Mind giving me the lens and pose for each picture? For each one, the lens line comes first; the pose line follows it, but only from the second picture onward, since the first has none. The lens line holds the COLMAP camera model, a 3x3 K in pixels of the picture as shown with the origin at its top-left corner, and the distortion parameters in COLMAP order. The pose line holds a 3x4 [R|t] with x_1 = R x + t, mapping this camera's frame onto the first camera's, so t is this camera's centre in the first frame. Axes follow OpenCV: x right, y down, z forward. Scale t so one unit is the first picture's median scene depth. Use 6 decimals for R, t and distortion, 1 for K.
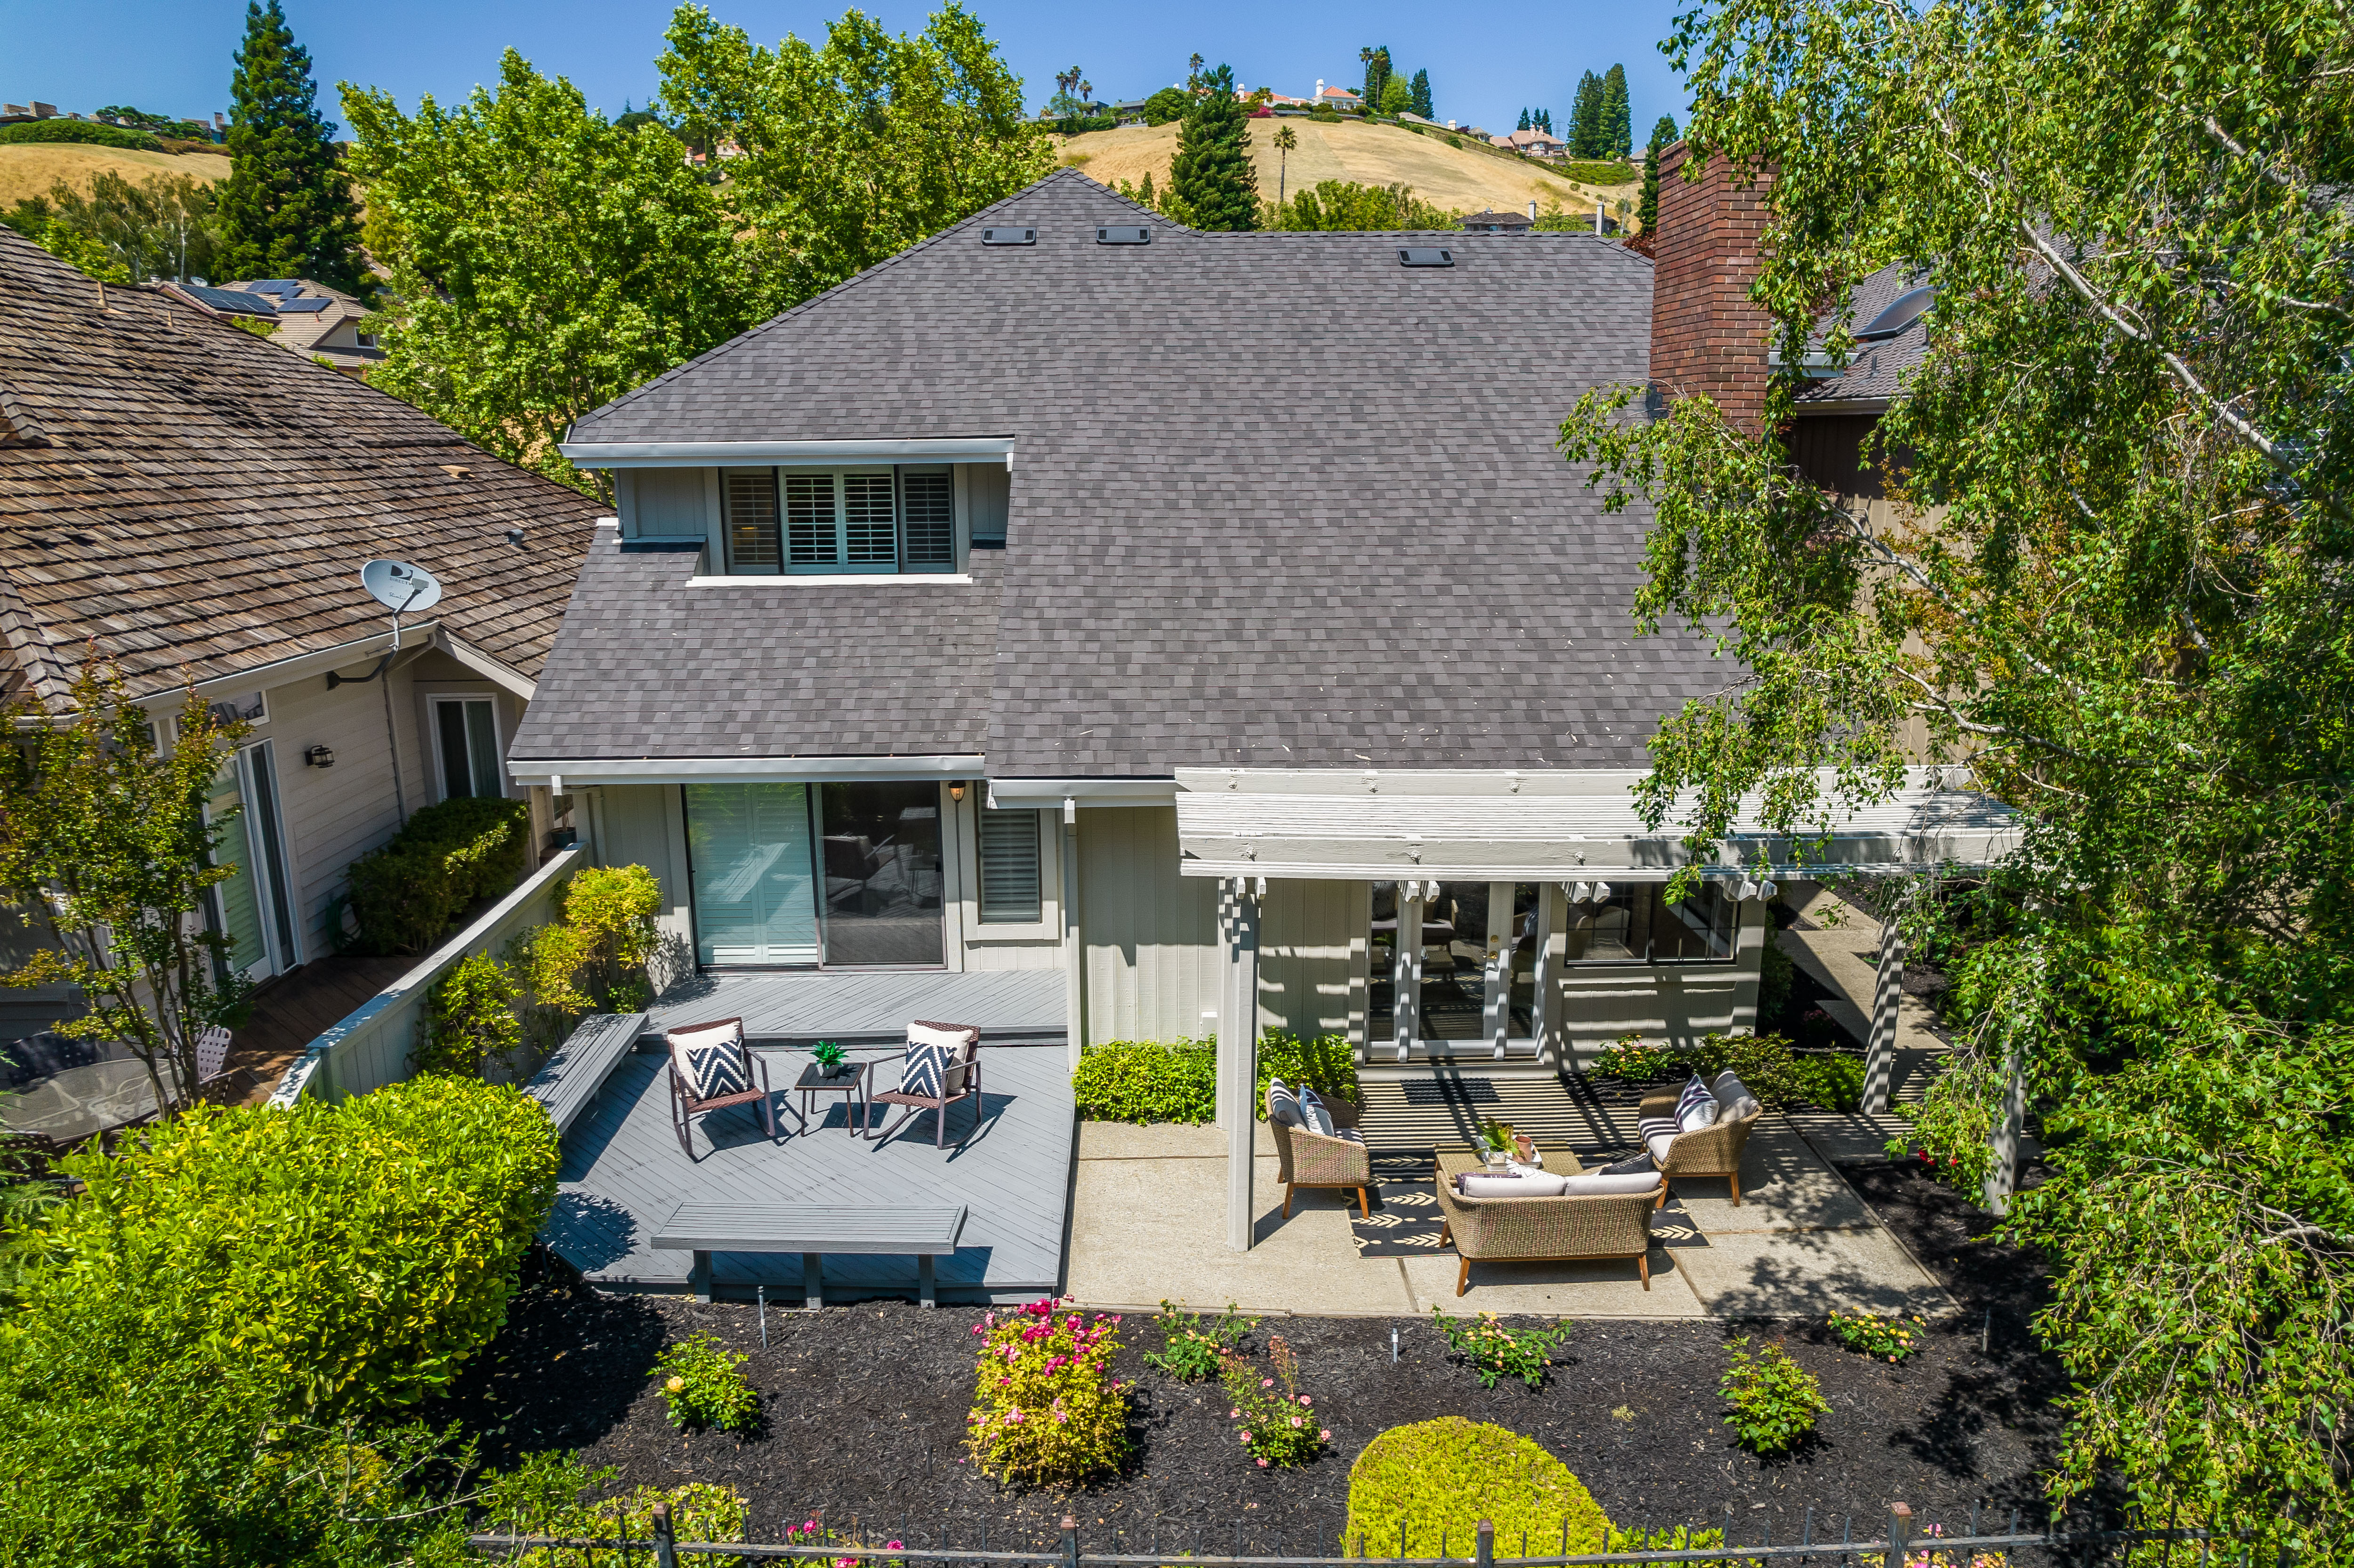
lens RADIAL K [[1531.9, 0, 1177.0], [0, 1531.9, 772.3], [0, 0, 1]] dist [-0.003248, 0.002046]
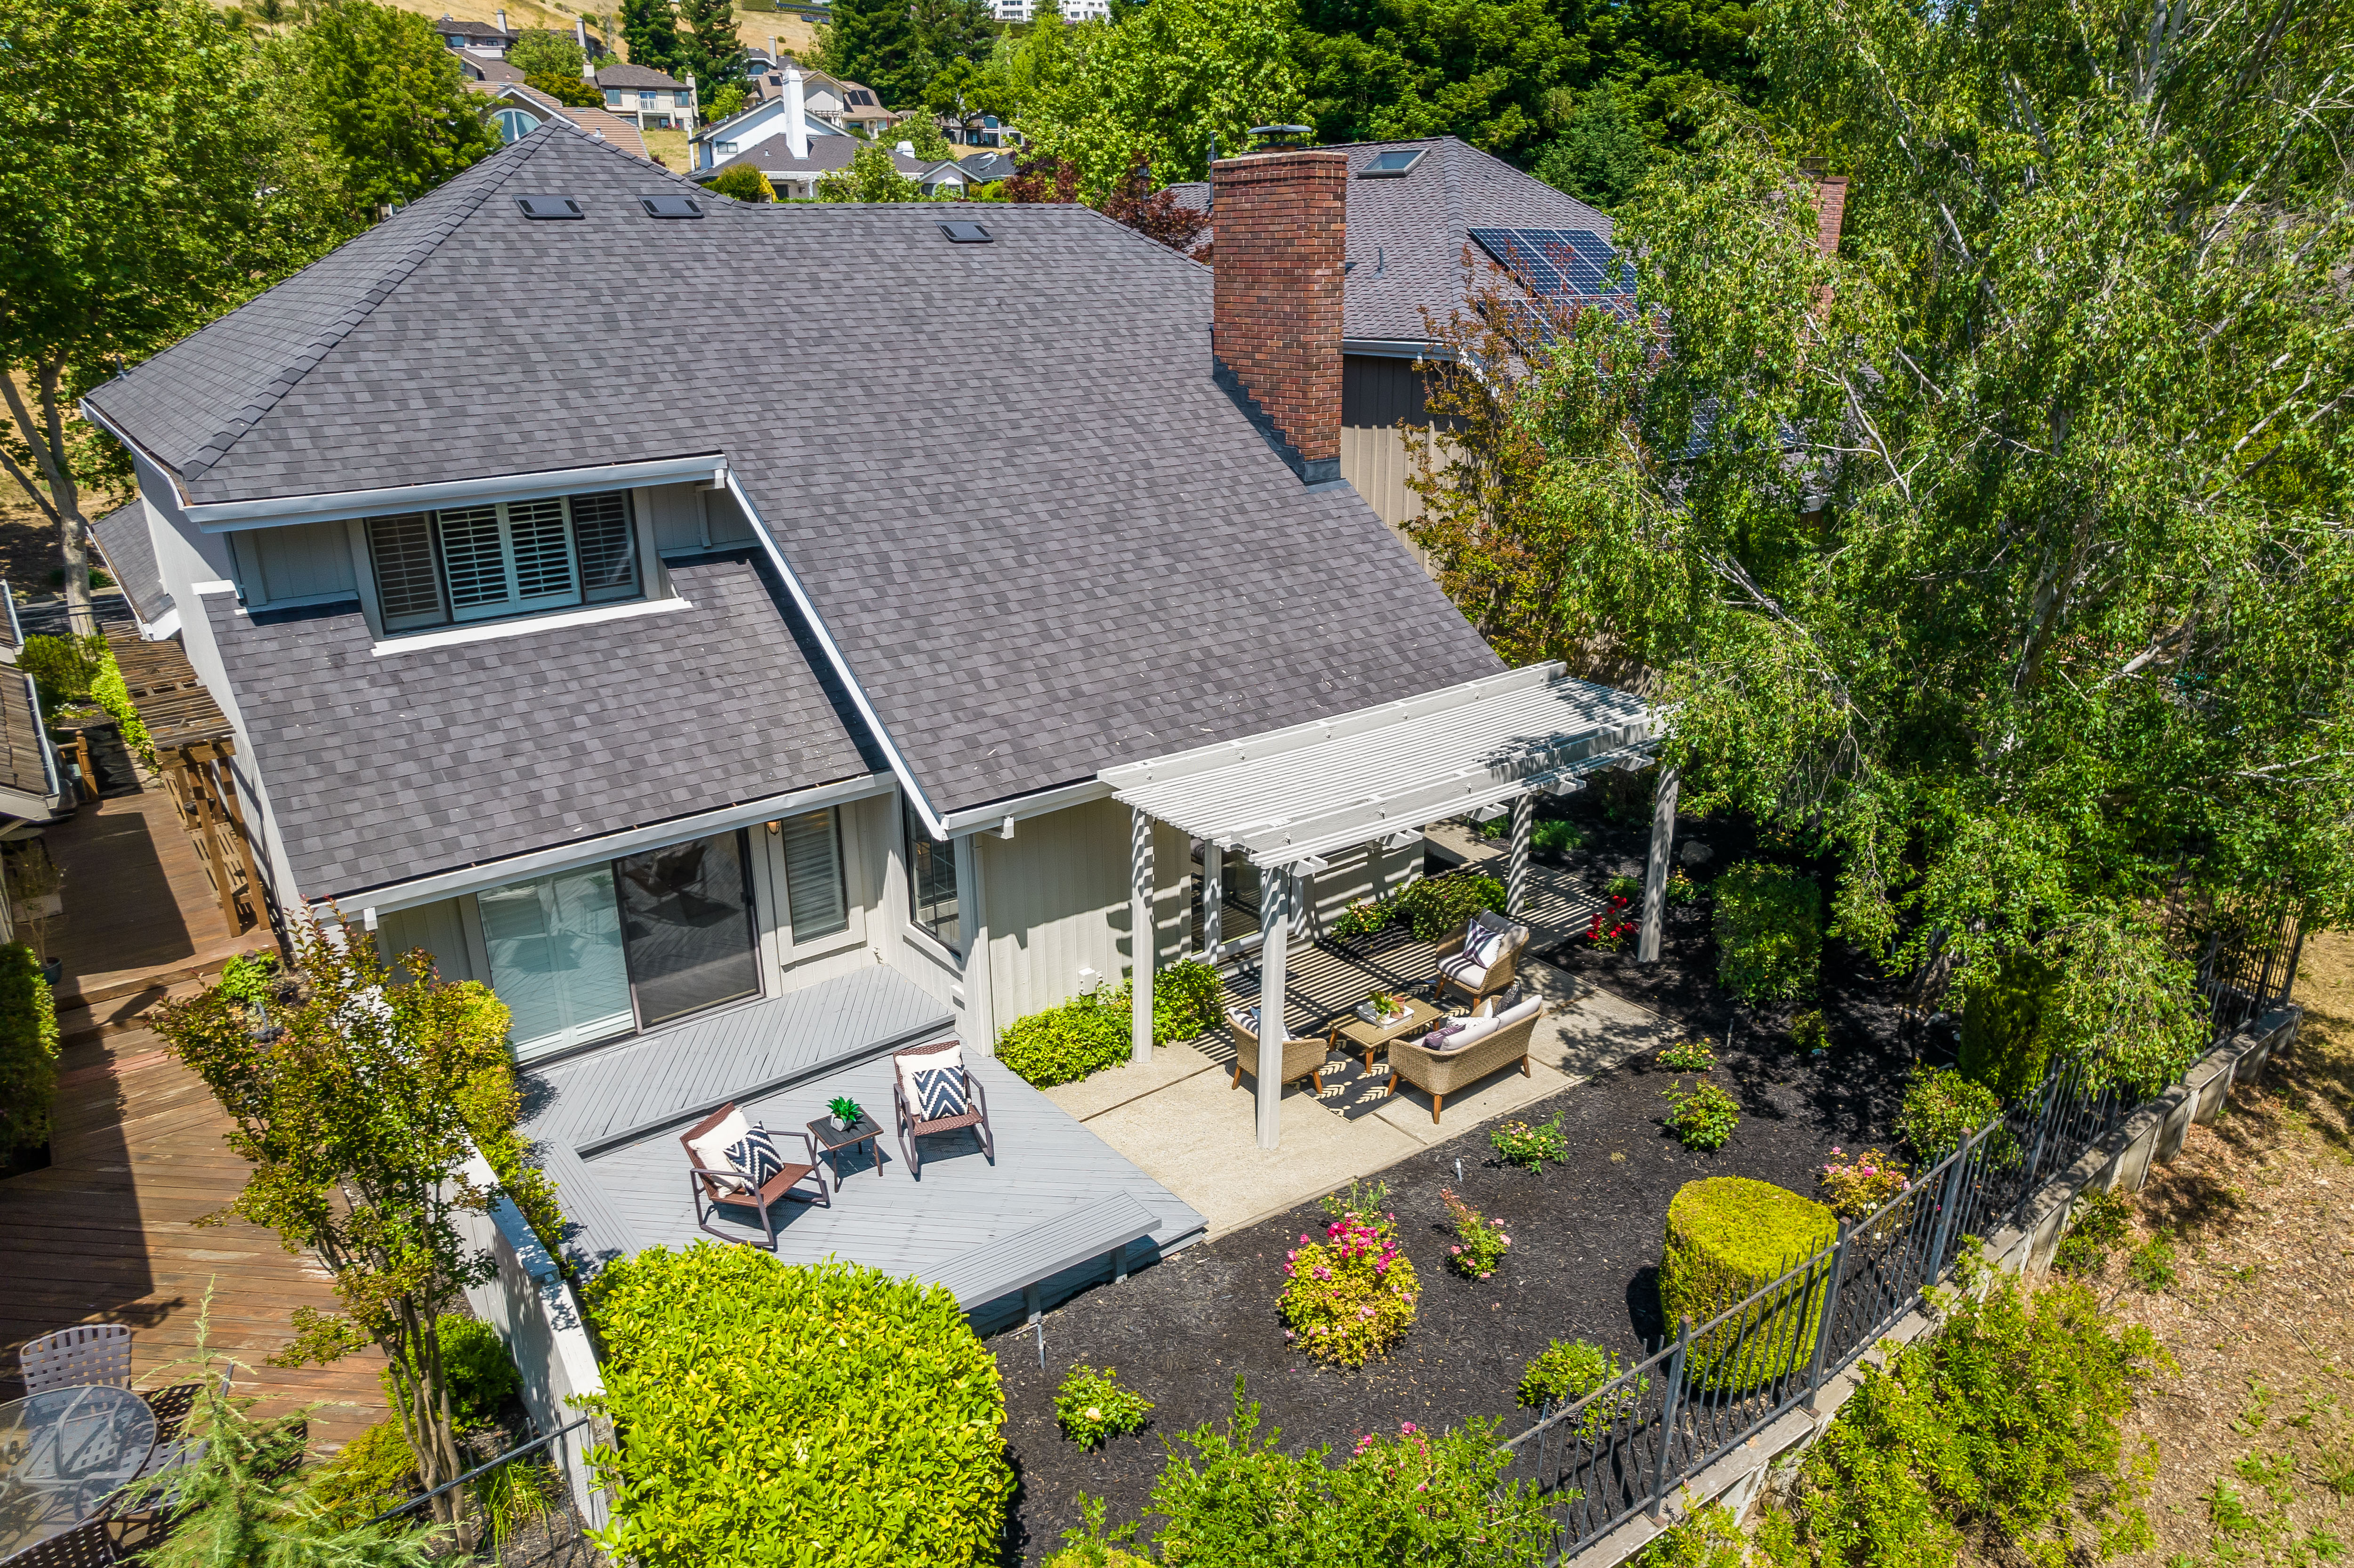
lens RADIAL K [[1531.9, 0, 1163.0], [0, 1531.9, 795.0], [0, 0, 1]] dist [-0.003248, 0.002046]
pose [[0.807448, -0.203165, 0.553852, -0.527738], [0.136069, 0.977652, 0.160253, -0.142460], [-0.574033, -0.054034, 0.817048, 0.042302]]
